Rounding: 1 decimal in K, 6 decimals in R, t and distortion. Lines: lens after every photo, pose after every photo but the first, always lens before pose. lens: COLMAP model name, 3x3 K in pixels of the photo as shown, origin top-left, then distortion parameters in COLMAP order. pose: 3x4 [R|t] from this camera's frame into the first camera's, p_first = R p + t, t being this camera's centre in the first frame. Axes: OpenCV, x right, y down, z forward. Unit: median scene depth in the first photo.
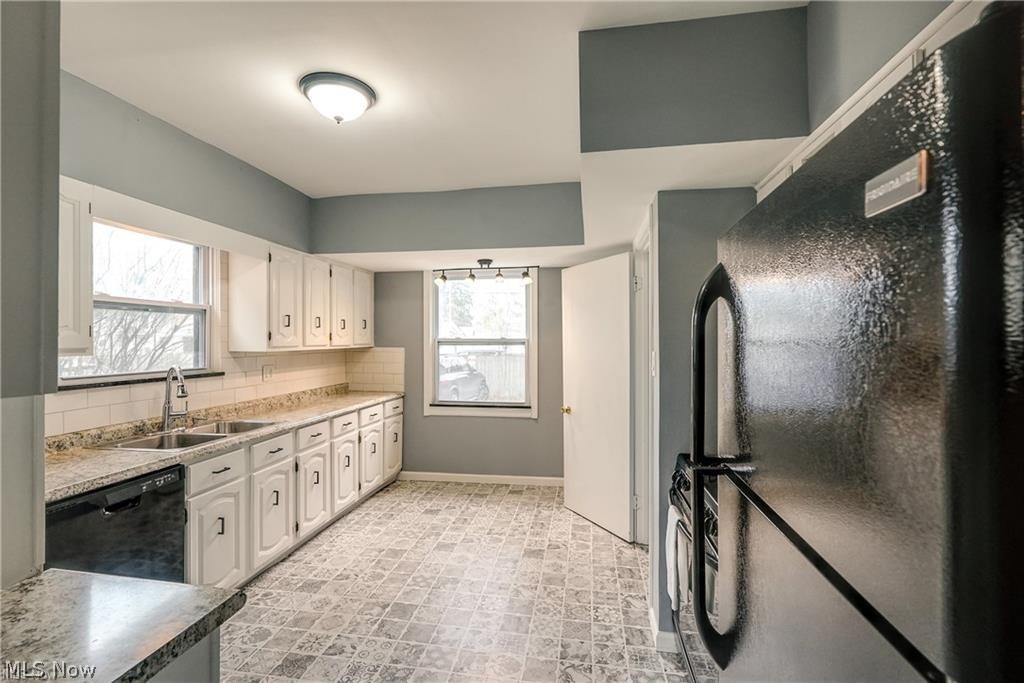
lens RADIAL K [[466.8, 0, 514.6], [0, 466.8, 340.8], [0, 0, 1]] dist [-0.005192, -0.000017]
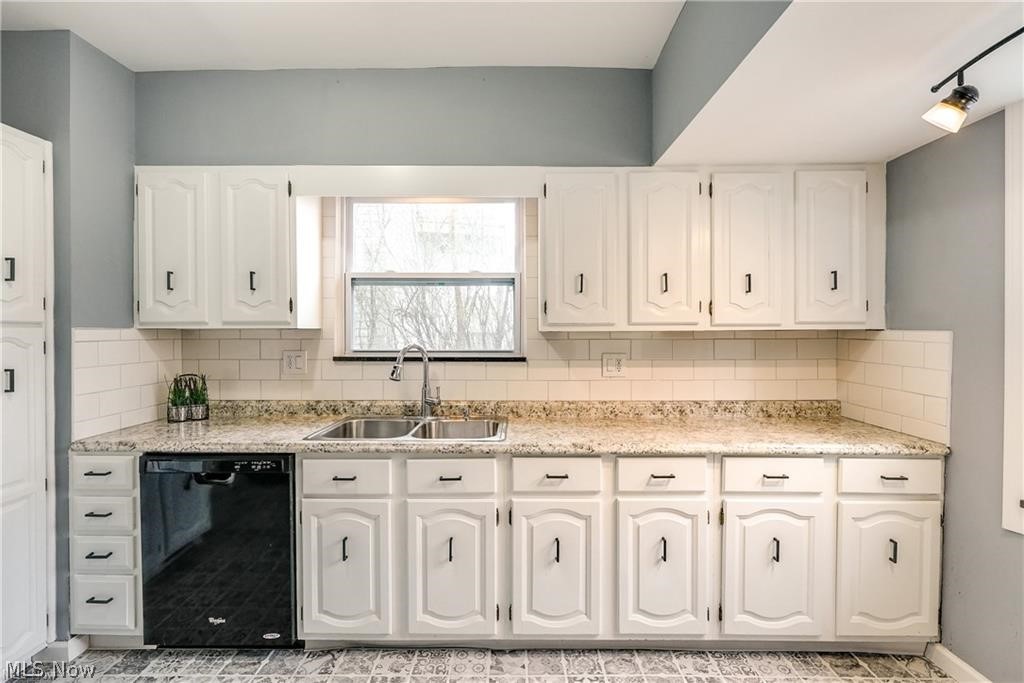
lens RADIAL K [[467.4, 0, 514.2], [0, 467.4, 333.4], [0, 0, 1]] dist [-0.002569, 0.000083]
pose [[0.149334, 0.008060, -0.988754, 0.122195], [-0.003102, 0.999966, 0.007683, 0.019144], [0.988782, 0.001920, 0.149354, 0.775310]]
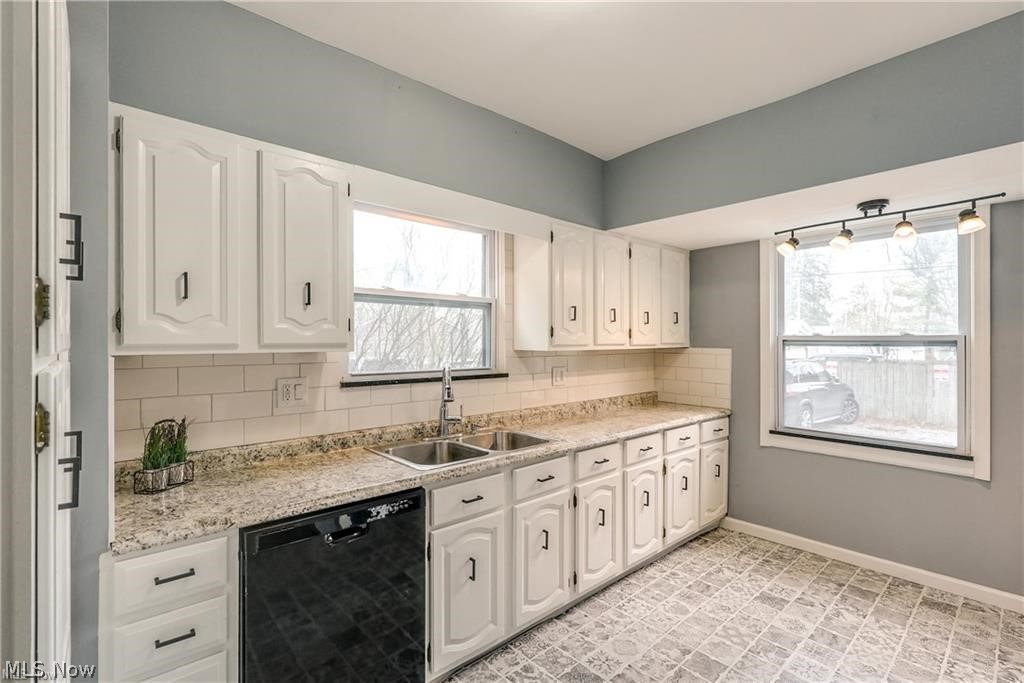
lens RADIAL K [[466.8, 0, 514.6], [0, 466.8, 340.8], [0, 0, 1]] dist [-0.005192, -0.000017]
pose [[0.775003, -0.000171, -0.631958, -0.048602], [-0.002709, 0.999990, -0.003593, 0.007549], [0.631952, 0.004496, 0.774994, 0.287152]]
